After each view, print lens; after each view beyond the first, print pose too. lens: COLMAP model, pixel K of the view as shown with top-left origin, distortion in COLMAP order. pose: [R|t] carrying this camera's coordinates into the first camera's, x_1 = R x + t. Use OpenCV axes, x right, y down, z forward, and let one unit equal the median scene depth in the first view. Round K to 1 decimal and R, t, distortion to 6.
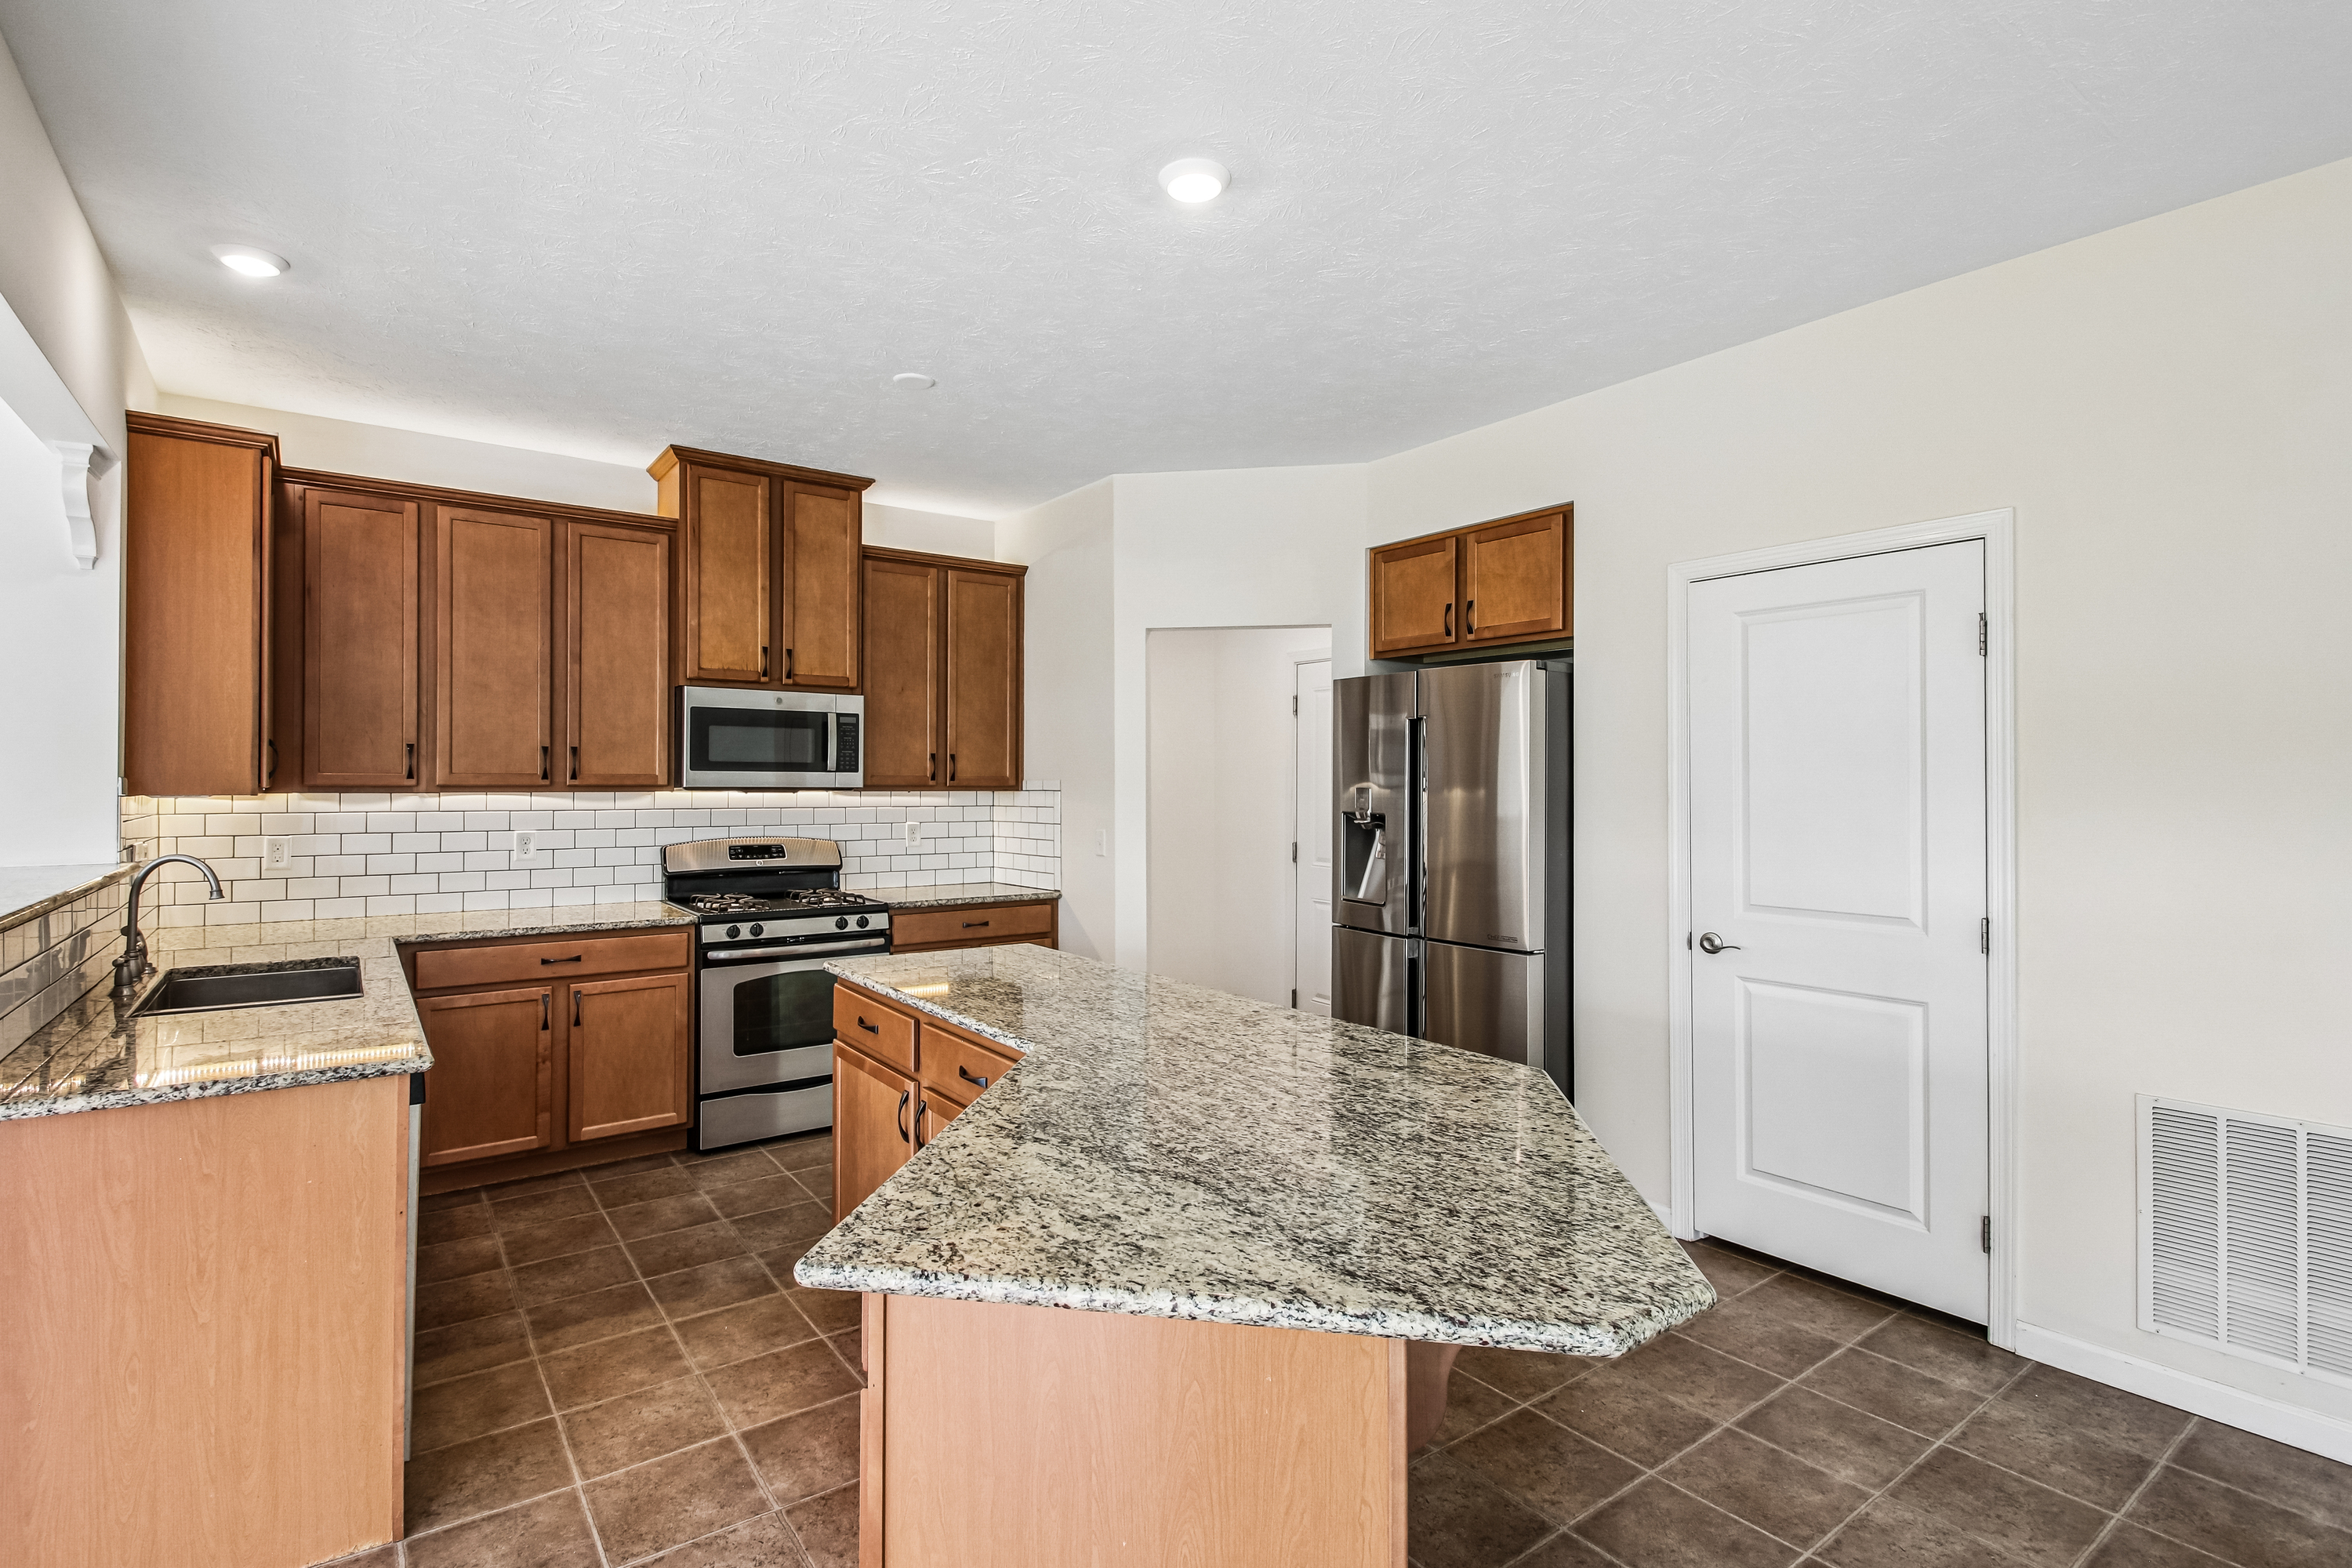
lens RADIAL K [[1117.1, 0, 1124.4], [0, 1117.1, 770.9], [0, 0, 1]] dist [0.020108, -0.012029]
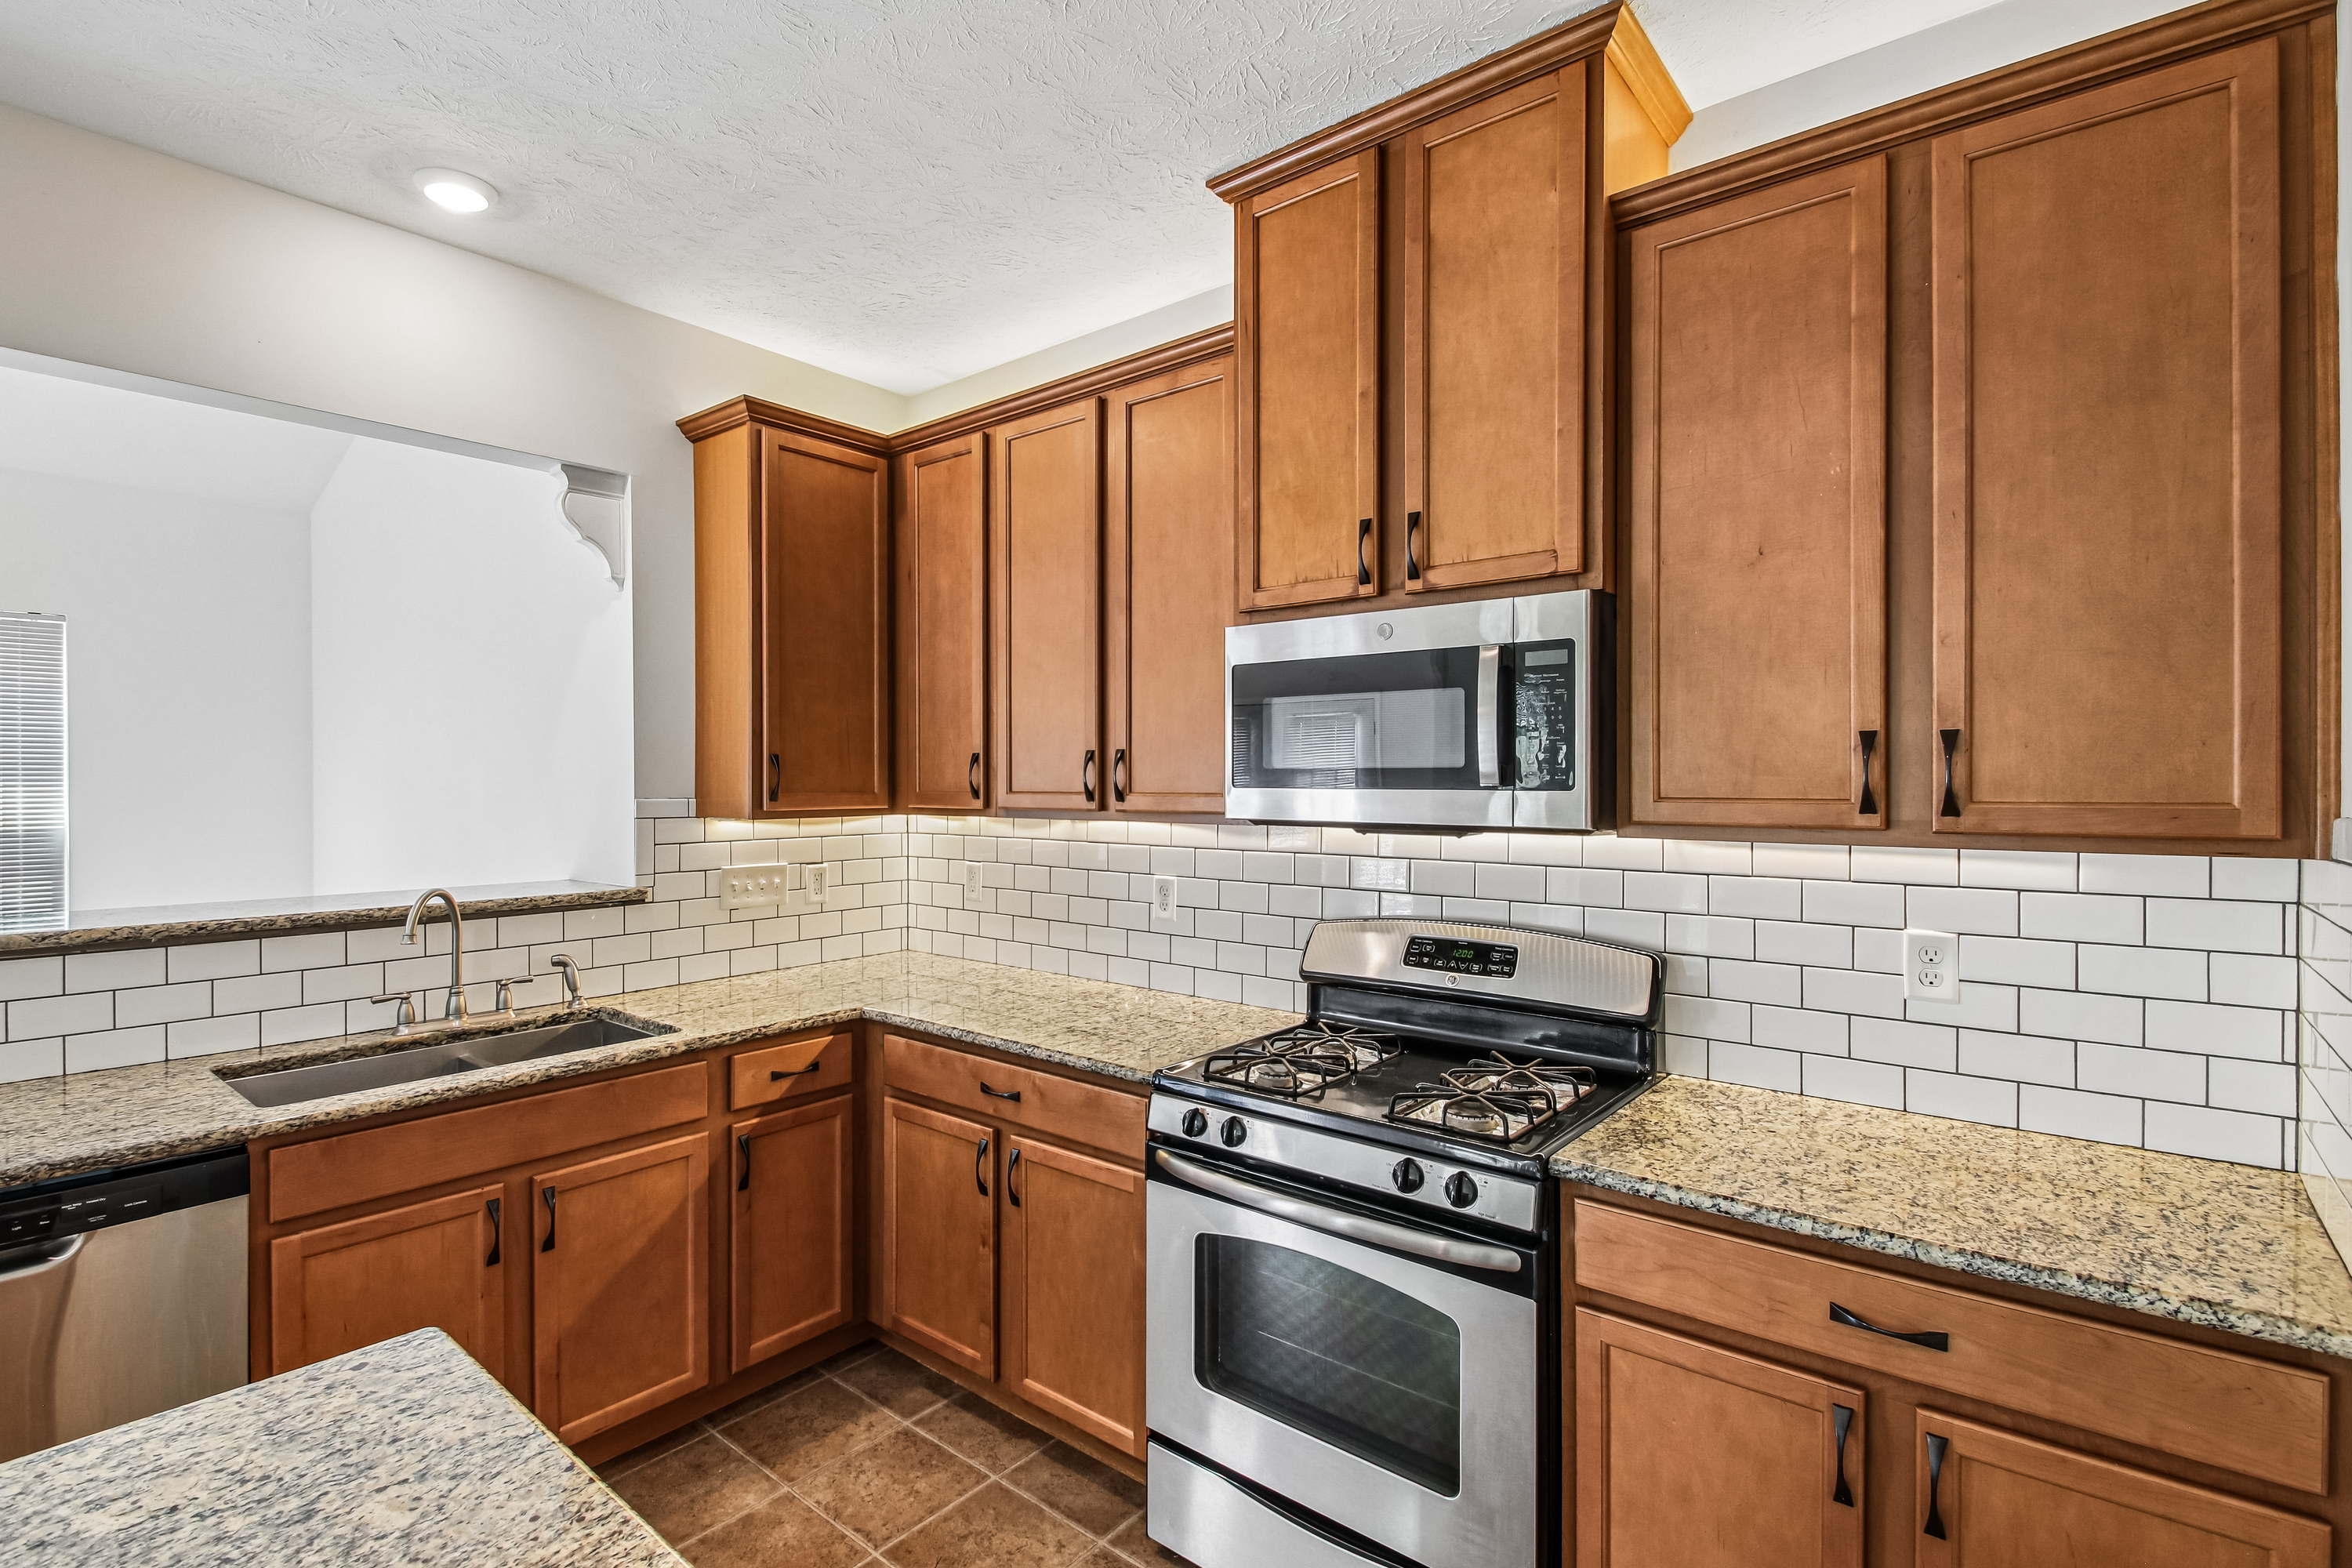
lens RADIAL K [[1117.1, 0, 1160.7], [0, 1117.1, 783.3], [0, 0, 1]] dist [0.020108, -0.012029]
pose [[0.252549, 0.000794, -0.967584, 0.109408], [0.012360, 0.999915, 0.004047, -0.004906], [0.967505, -0.012981, 0.252518, 0.822951]]
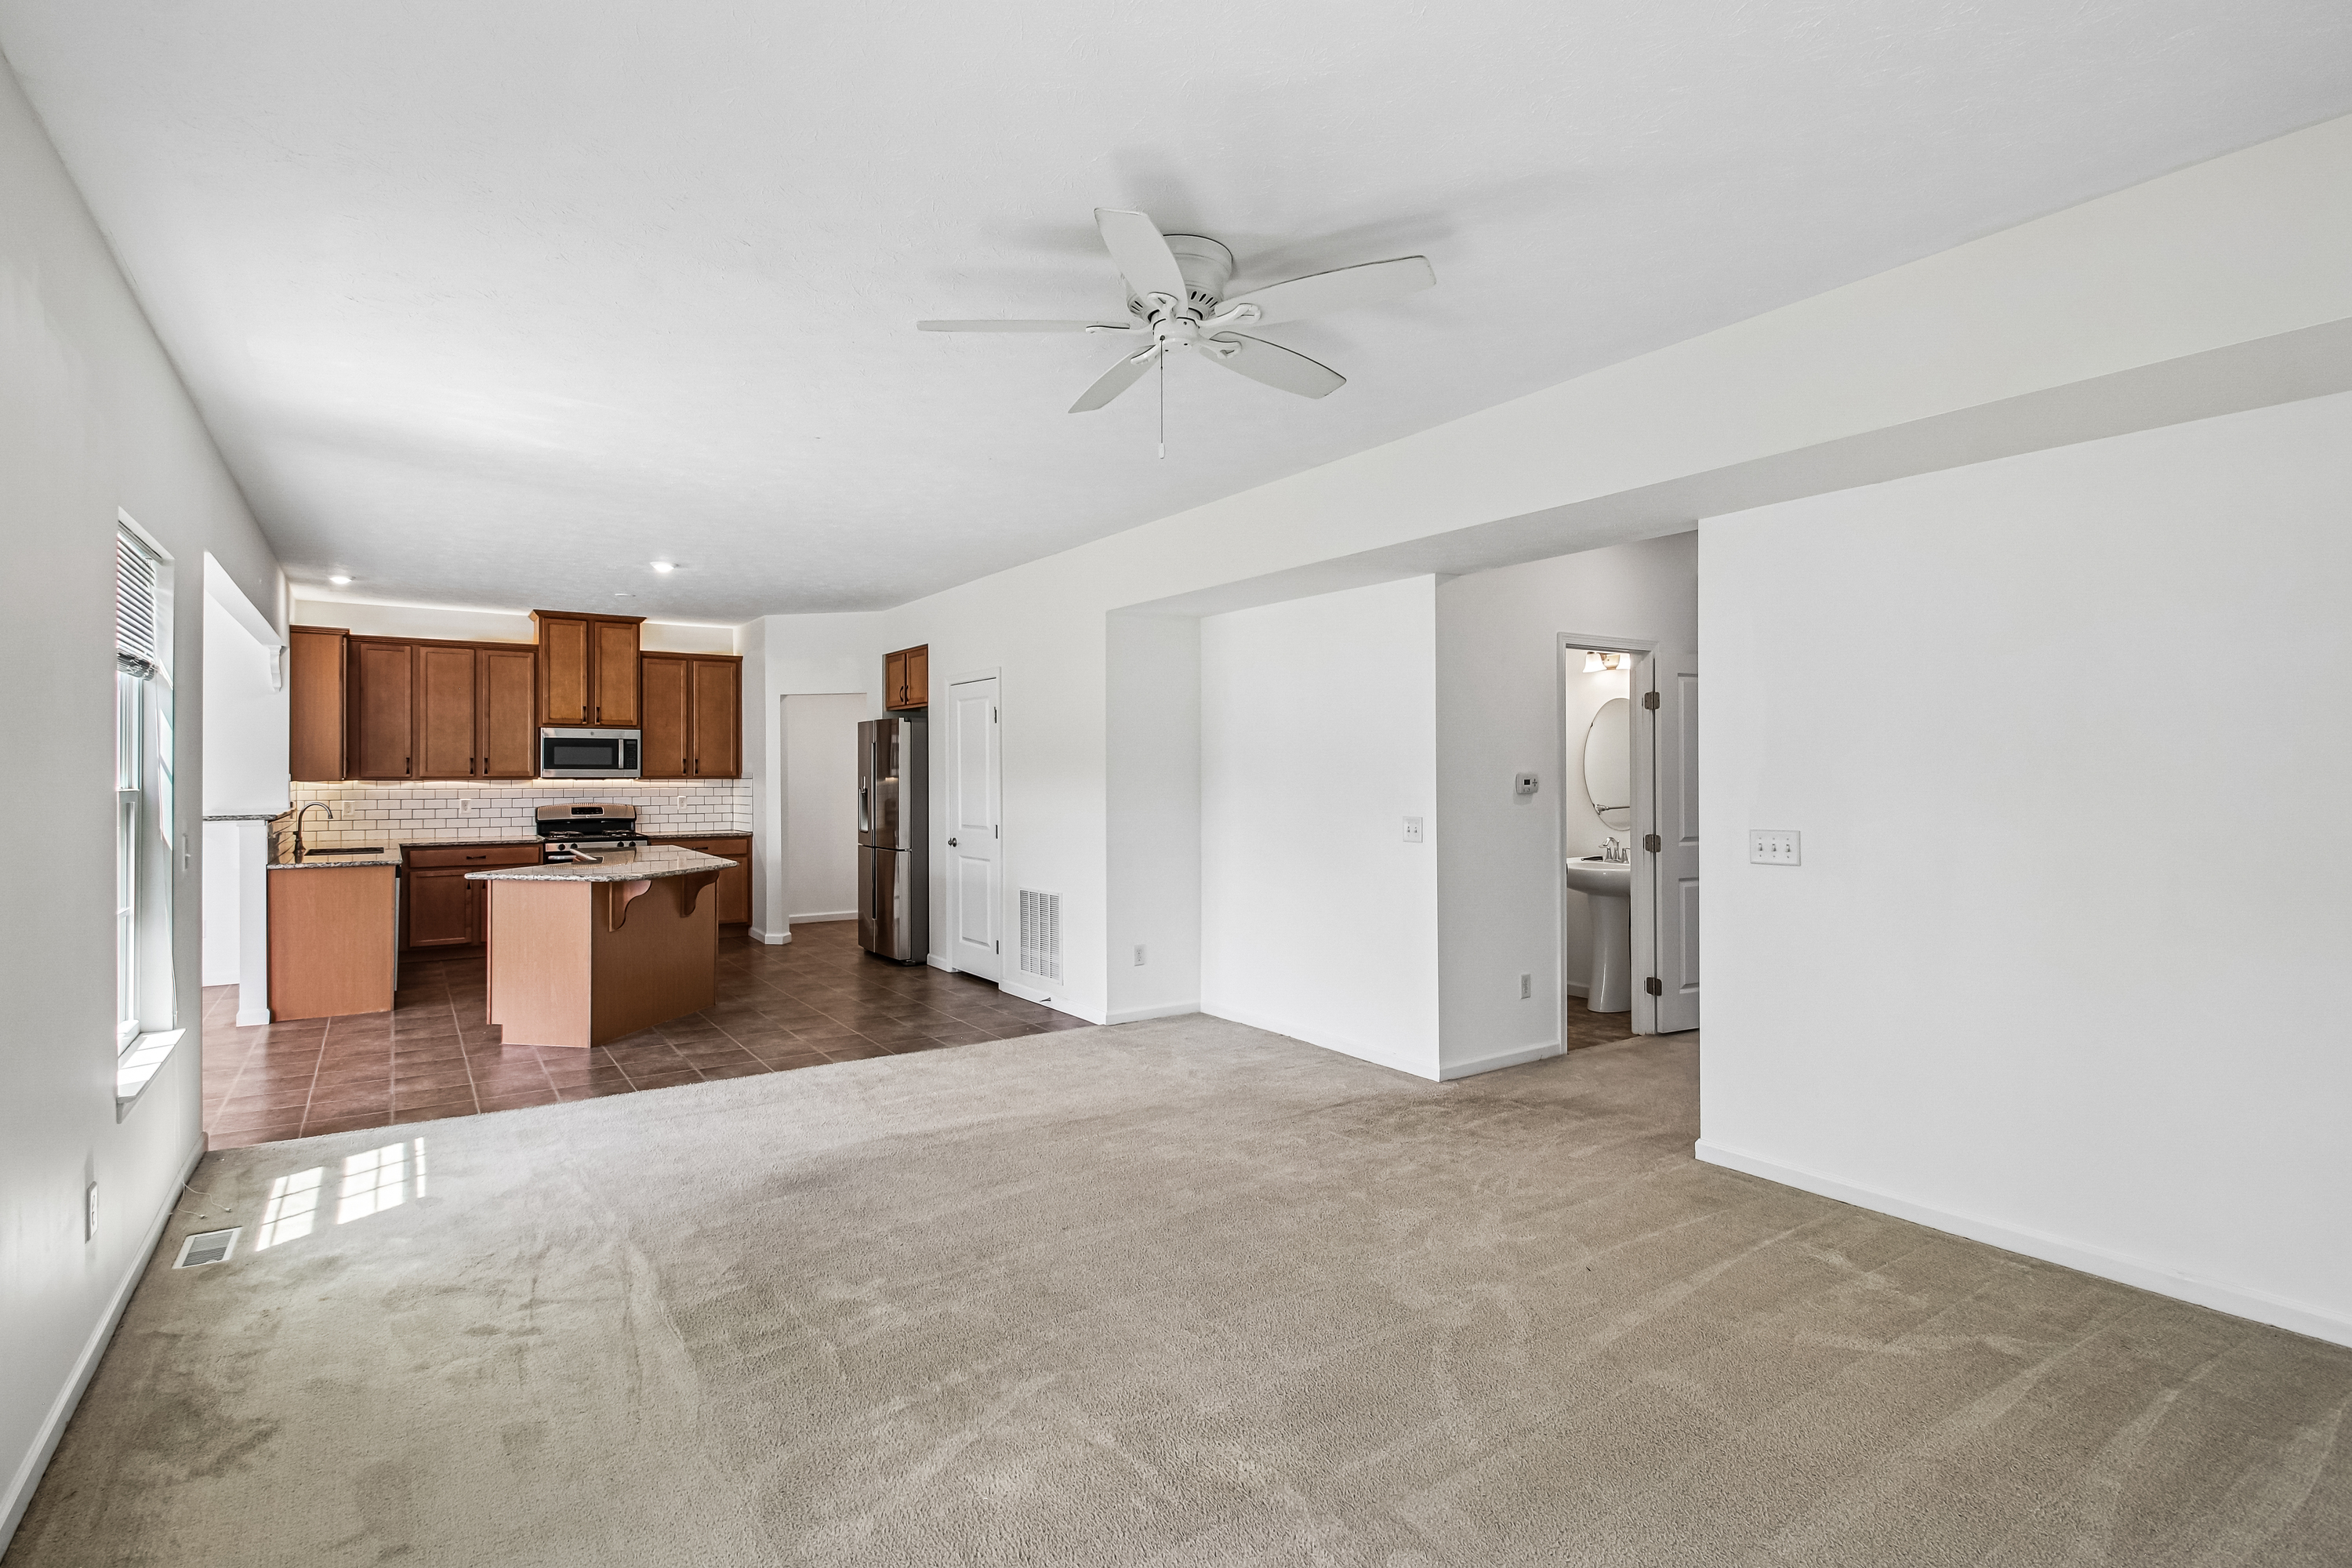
lens RADIAL K [[1117.1, 0, 1107.2], [0, 1117.1, 767.5], [0, 0, 1]] dist [0.020108, -0.012029]
pose [[0.999158, -0.003965, -0.040828, 0.710097], [0.004164, 0.999980, 0.004797, -0.008564], [0.040808, -0.004963, 0.999155, -0.985287]]
